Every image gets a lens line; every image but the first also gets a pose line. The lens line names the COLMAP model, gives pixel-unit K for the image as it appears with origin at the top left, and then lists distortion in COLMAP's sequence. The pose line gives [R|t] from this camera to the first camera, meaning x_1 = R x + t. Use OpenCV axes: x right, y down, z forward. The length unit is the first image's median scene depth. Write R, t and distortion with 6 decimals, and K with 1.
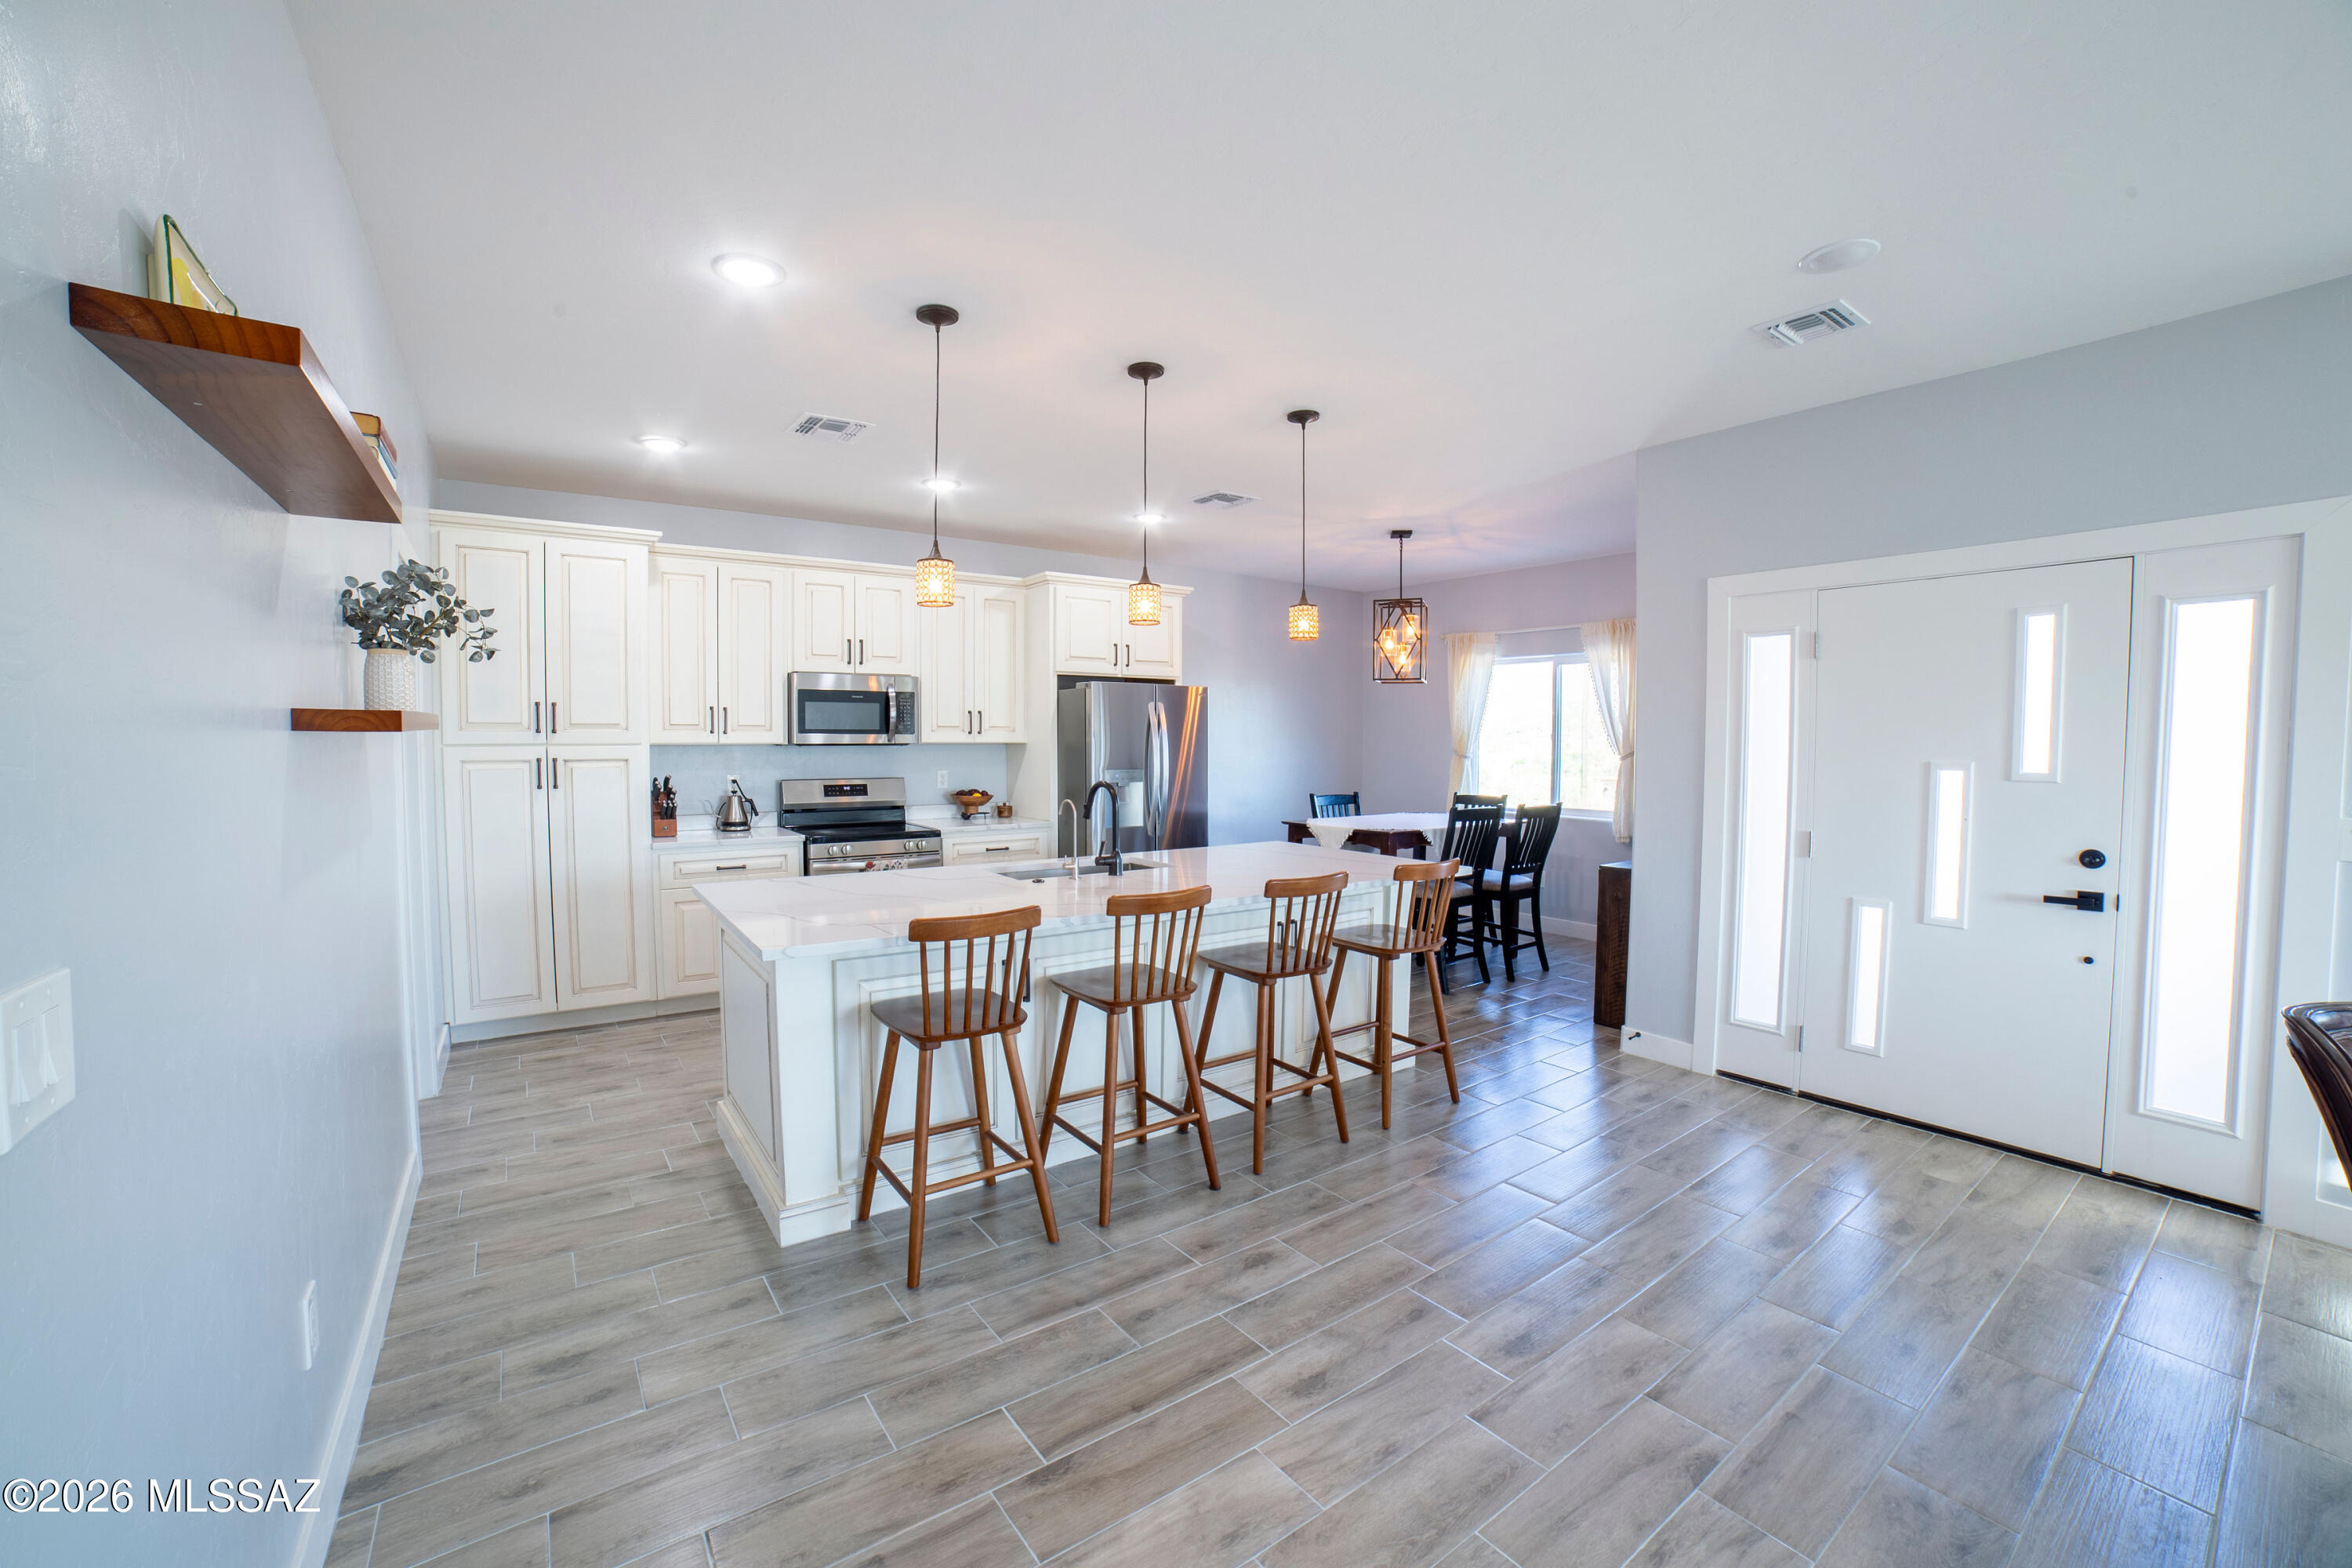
lens RADIAL K [[957.4, 0, 1204.0], [0, 957.4, 778.3], [0, 0, 1]] dist [-0.076441, 0.022687]
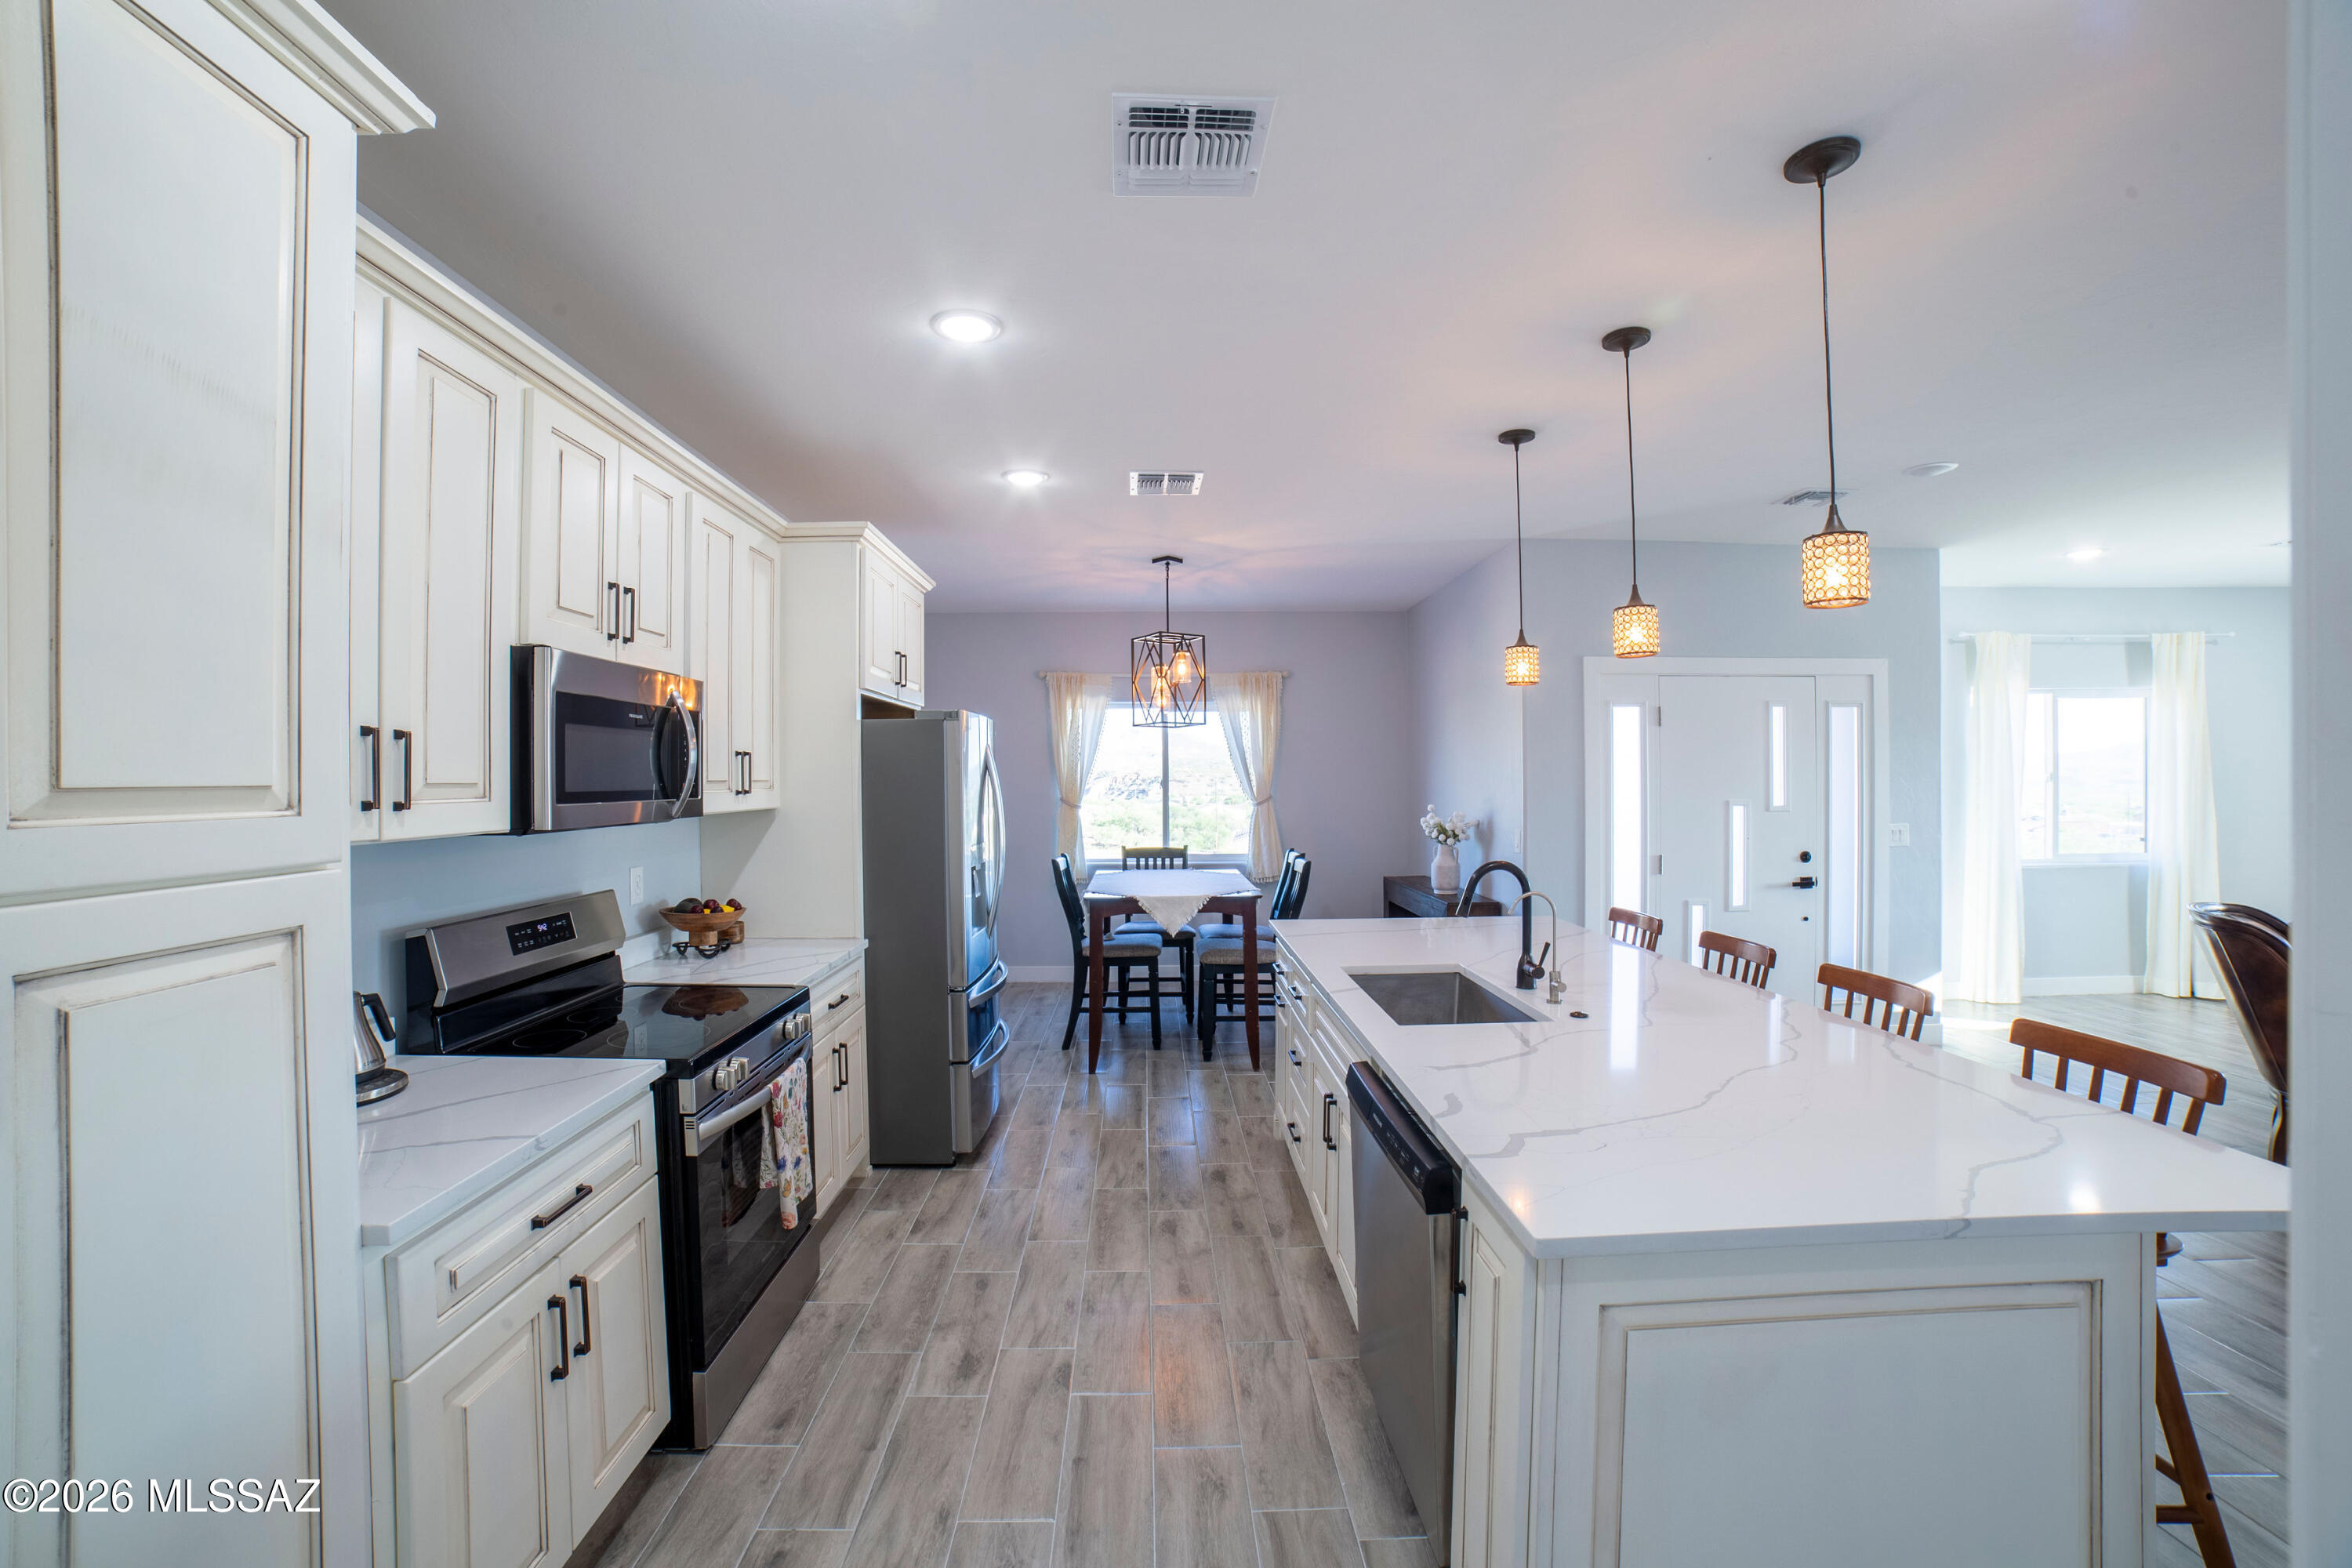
lens RADIAL K [[957.4, 0, 1204.0], [0, 957.4, 778.3], [0, 0, 1]] dist [-0.076441, 0.022687]
pose [[0.554124, -0.004943, 0.832420, -0.667946], [0.043650, 0.998779, -0.023126, -0.040115], [-0.831289, 0.049150, 0.553663, 0.630082]]
